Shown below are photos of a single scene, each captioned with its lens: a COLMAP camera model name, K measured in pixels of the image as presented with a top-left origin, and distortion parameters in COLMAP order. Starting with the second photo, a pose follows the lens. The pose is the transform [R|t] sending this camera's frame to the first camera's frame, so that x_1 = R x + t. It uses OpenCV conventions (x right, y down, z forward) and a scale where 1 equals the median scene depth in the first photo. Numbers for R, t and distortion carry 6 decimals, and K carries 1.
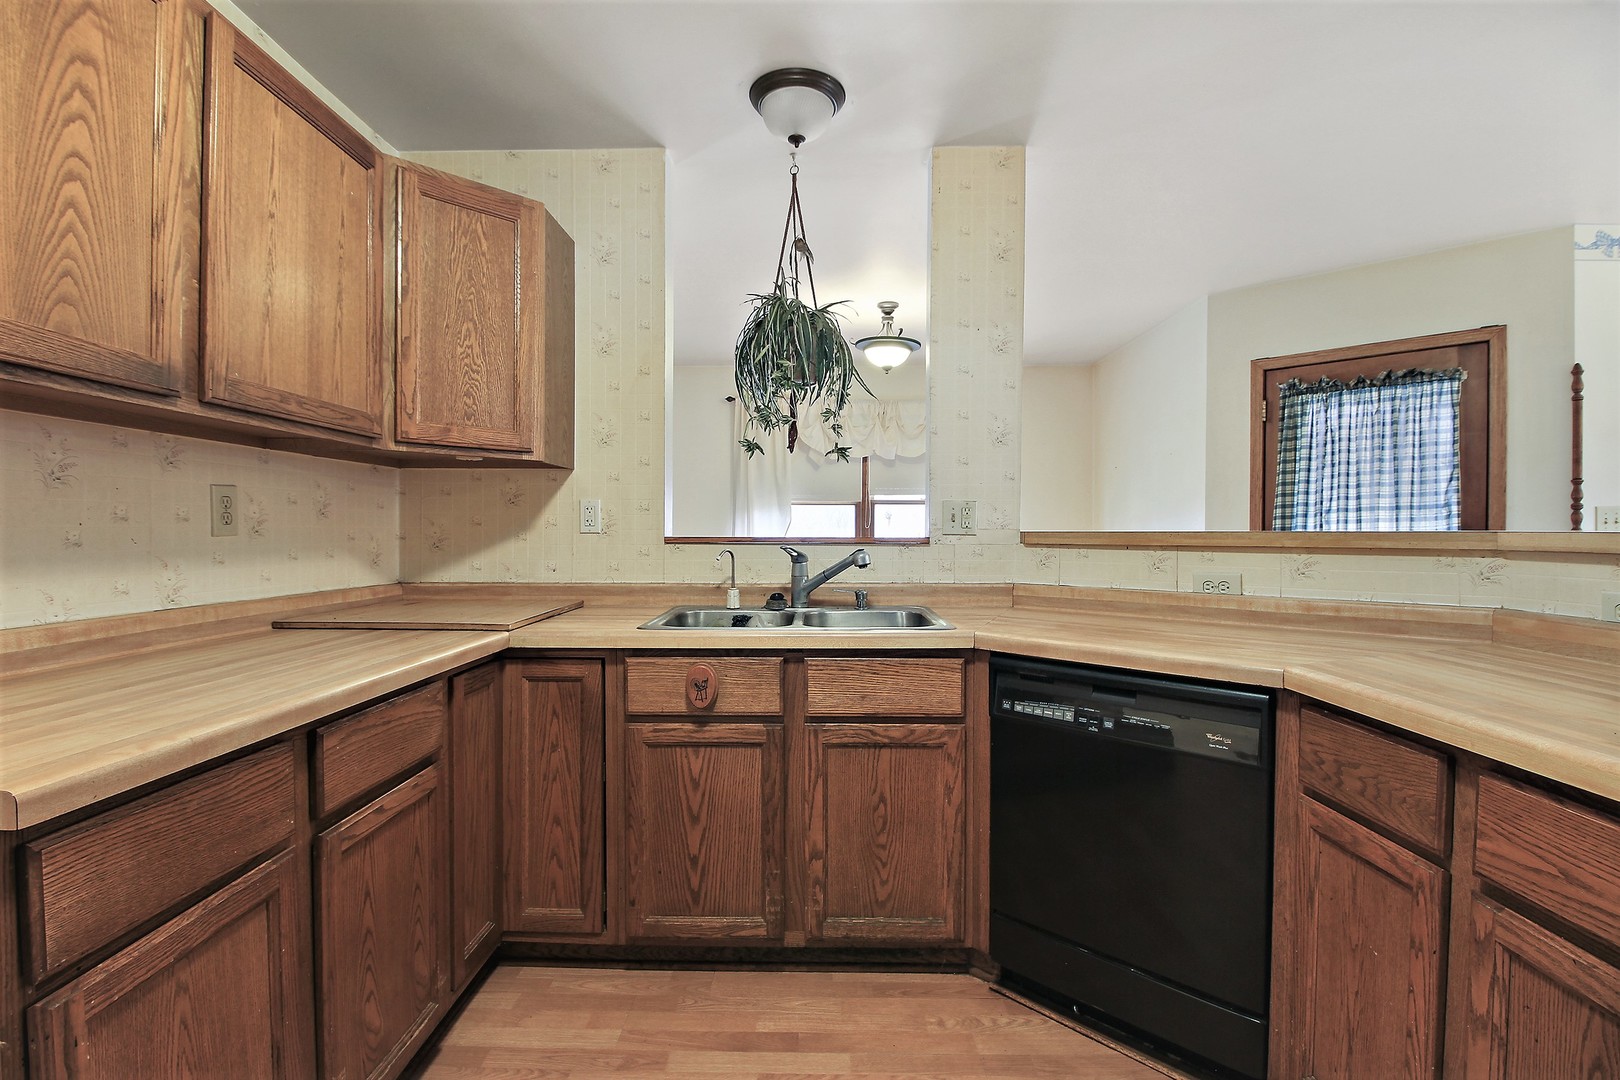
lens RADIAL K [[763.4, 0, 809.7], [0, 763.4, 544.4], [0, 0, 1]] dist [-0.016001, -0.003525]
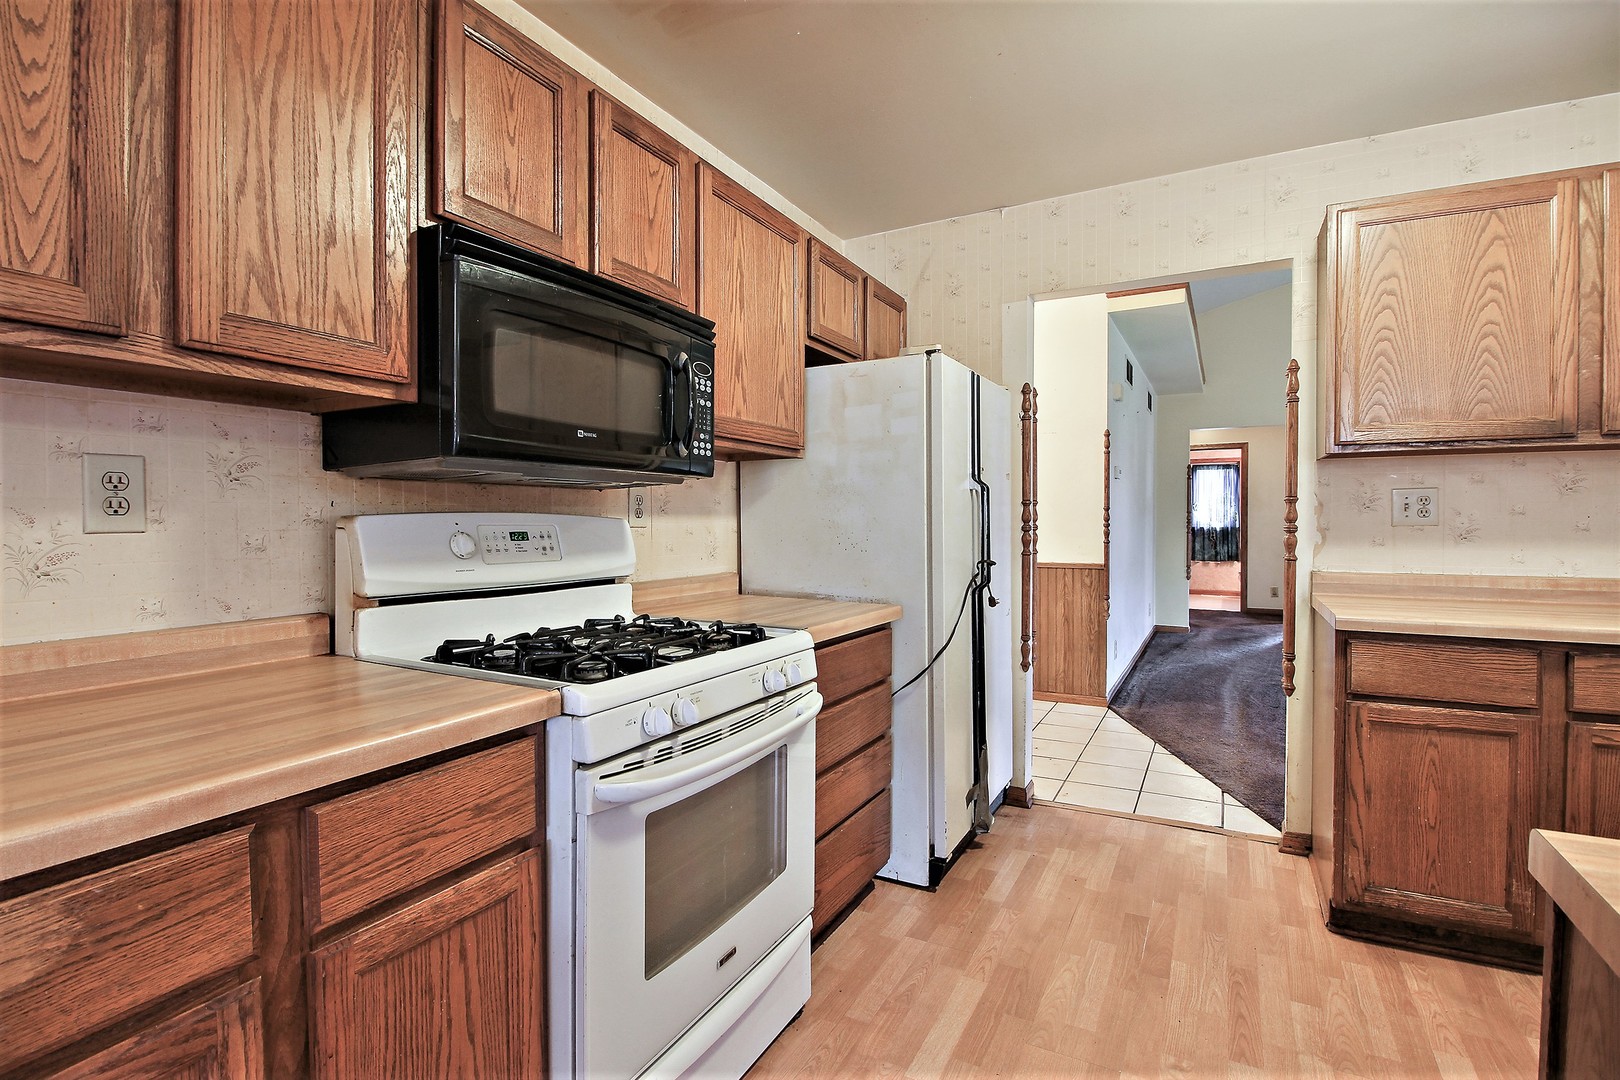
lens RADIAL K [[763.4, 0, 807.8], [0, 763.4, 529.8], [0, 0, 1]] dist [-0.016001, -0.003525]
pose [[-0.469759, 0.009020, -0.882748, 0.464199], [-0.018353, 0.999632, 0.019980, -0.000637], [0.882604, 0.025587, -0.469421, 0.115418]]
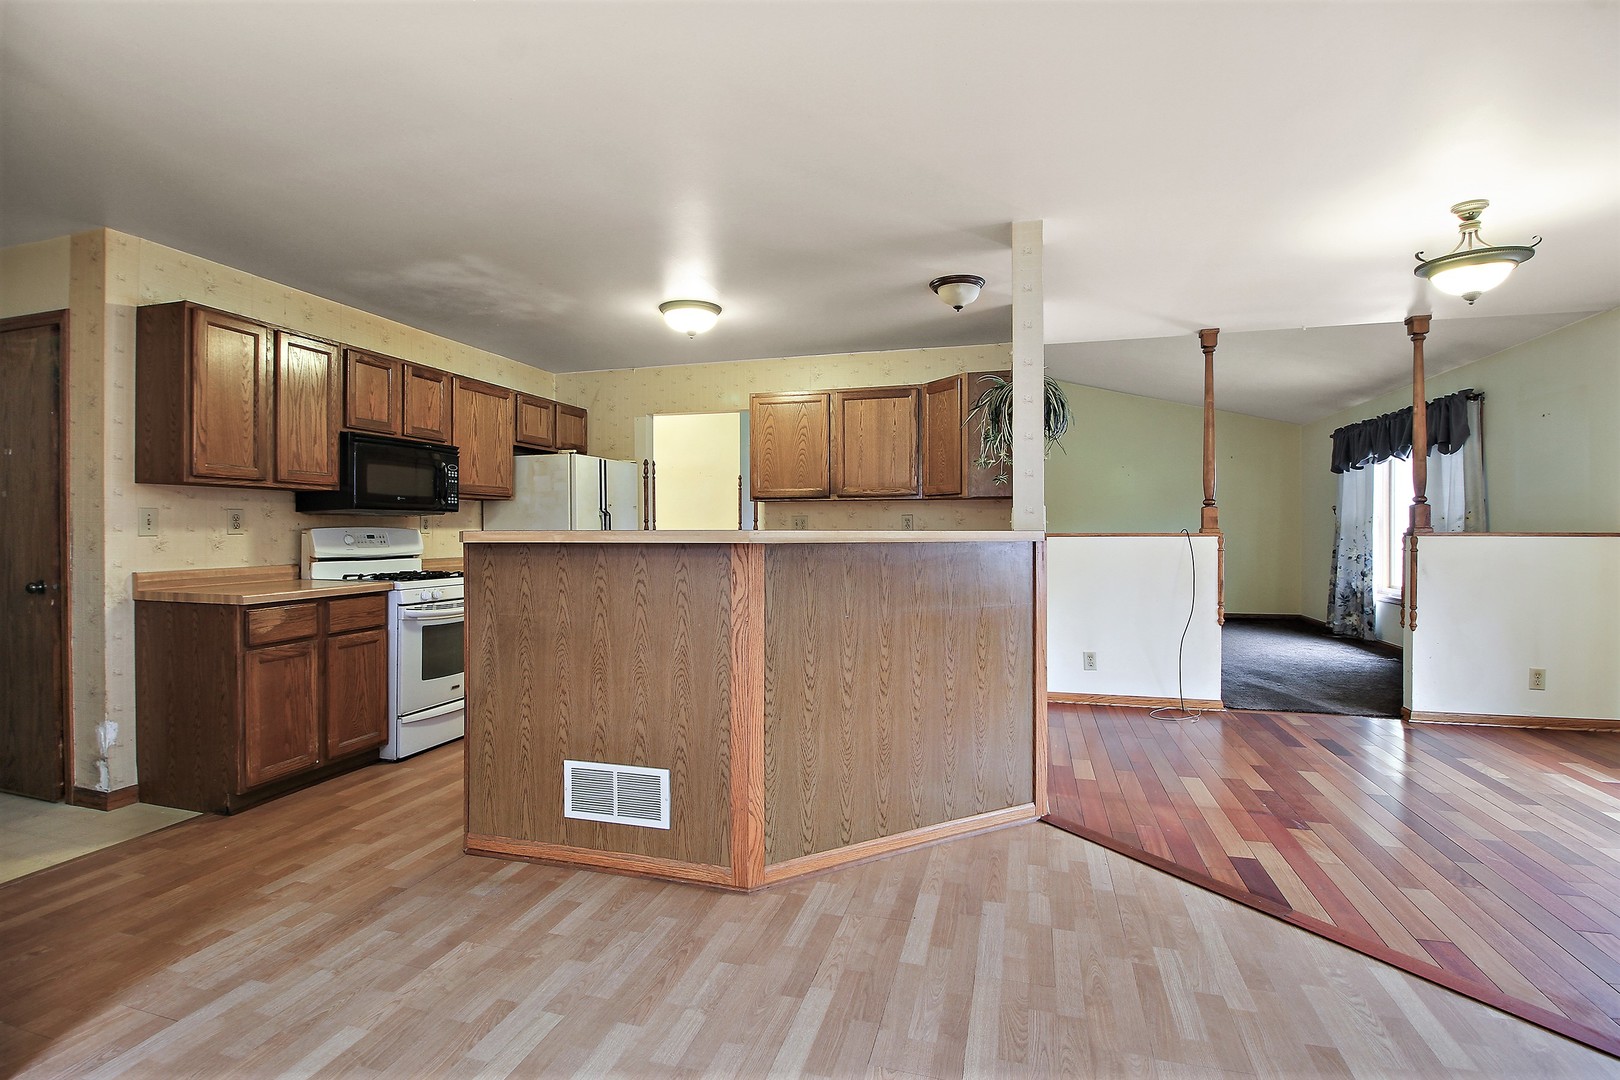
lens RADIAL K [[763.4, 0, 816.0], [0, 763.4, 530.3], [0, 0, 1]] dist [-0.016001, -0.003525]
pose [[-0.255750, -0.000249, -0.966743, 1.231558], [-0.020087, 0.999785, 0.005057, -0.016313], [0.966534, 0.020712, -0.255700, 0.833213]]
